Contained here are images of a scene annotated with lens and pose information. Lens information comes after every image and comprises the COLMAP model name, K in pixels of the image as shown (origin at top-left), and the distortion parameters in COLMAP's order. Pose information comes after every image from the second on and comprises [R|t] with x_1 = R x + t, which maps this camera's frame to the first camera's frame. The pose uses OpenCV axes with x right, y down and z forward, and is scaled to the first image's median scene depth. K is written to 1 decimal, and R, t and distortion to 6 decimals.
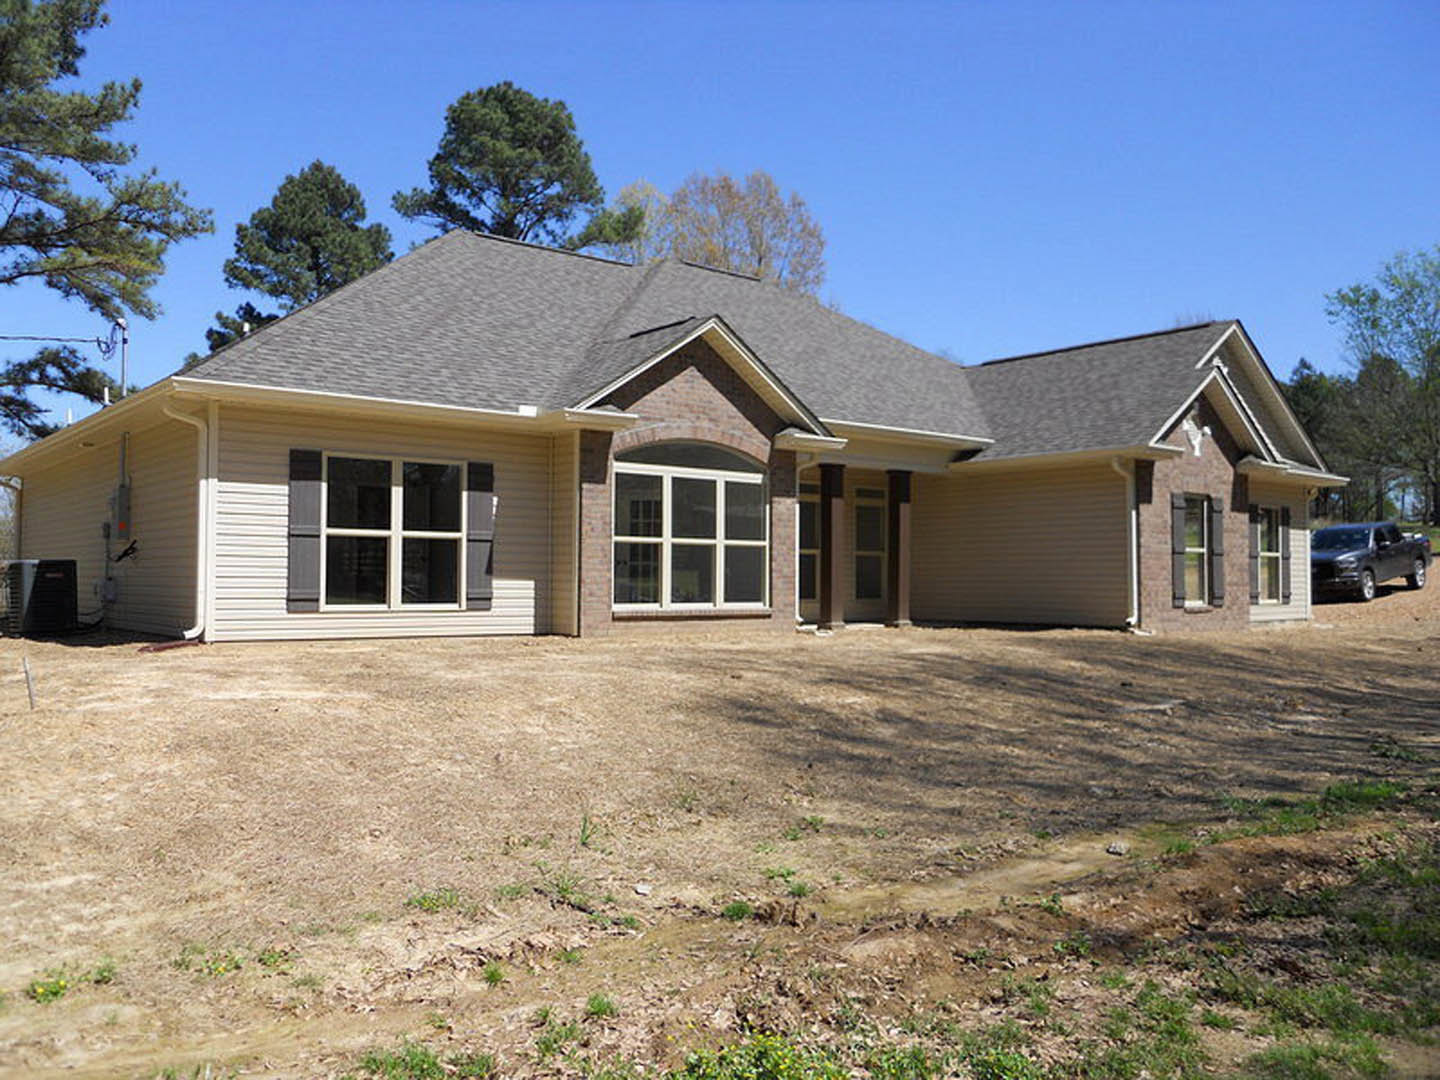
lens RADIAL K [[1156.6, 0, 714.4], [0, 1156.6, 539.2], [0, 0, 1]] dist [-0.058609, 0.000690]
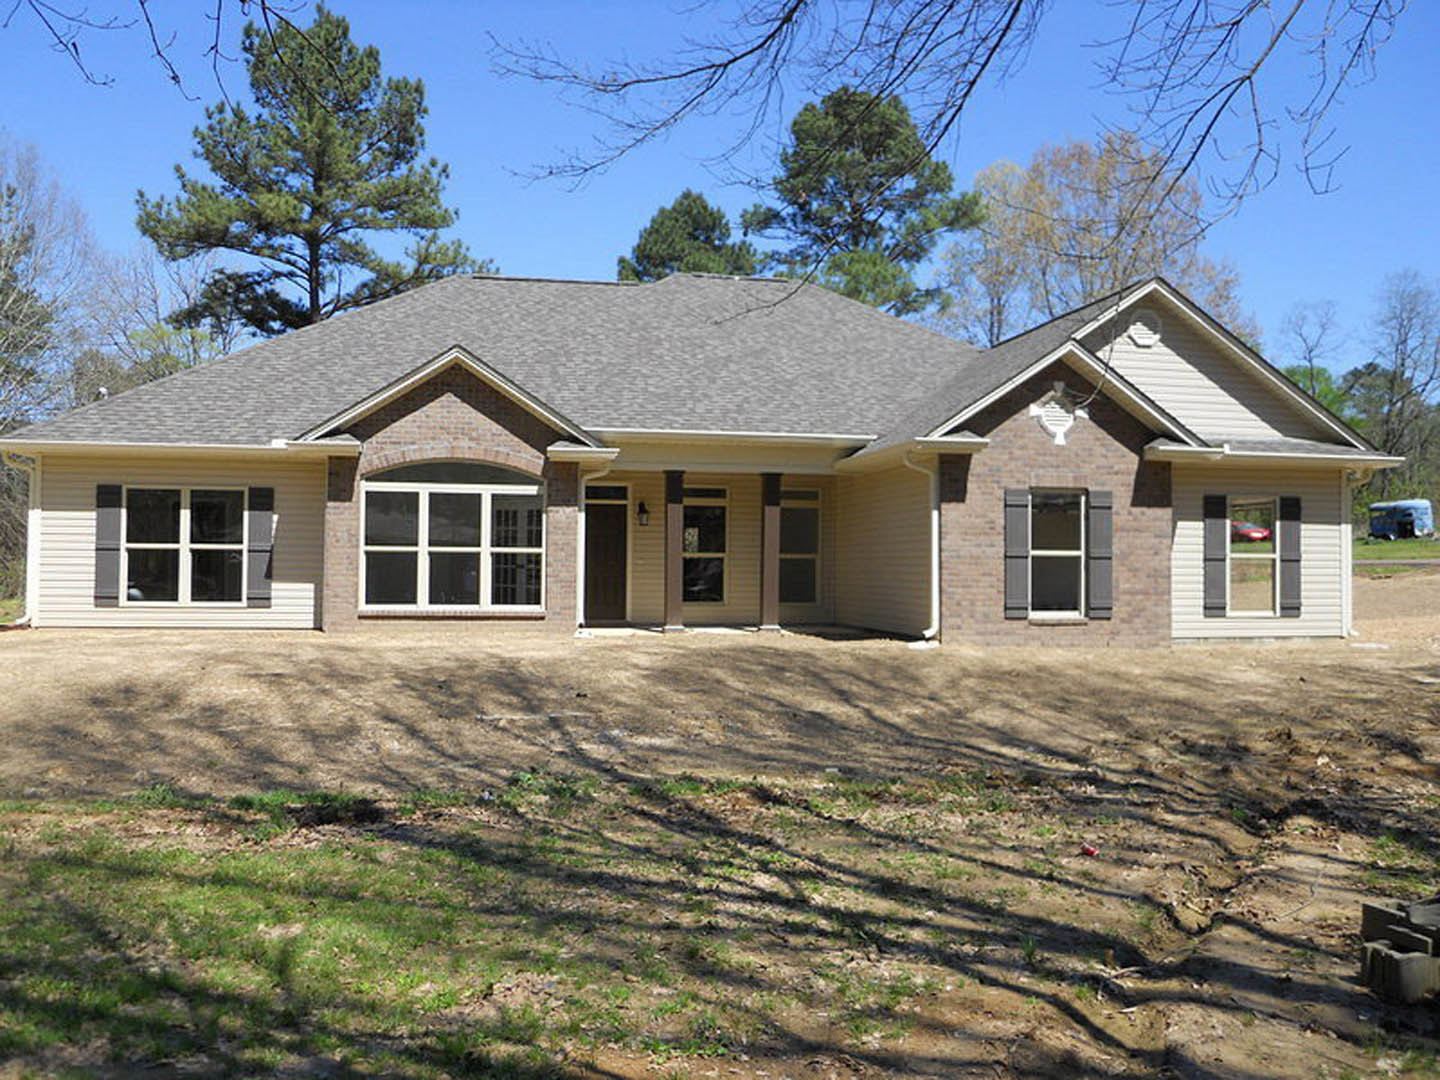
lens RADIAL K [[1156.6, 0, 711.3], [0, 1156.6, 544.2], [0, 0, 1]] dist [-0.058609, 0.000690]
pose [[0.884614, -0.006716, -0.466277, 0.722084], [0.012282, 0.999885, 0.008899, -0.009949], [0.466163, -0.013599, 0.884594, 0.132498]]
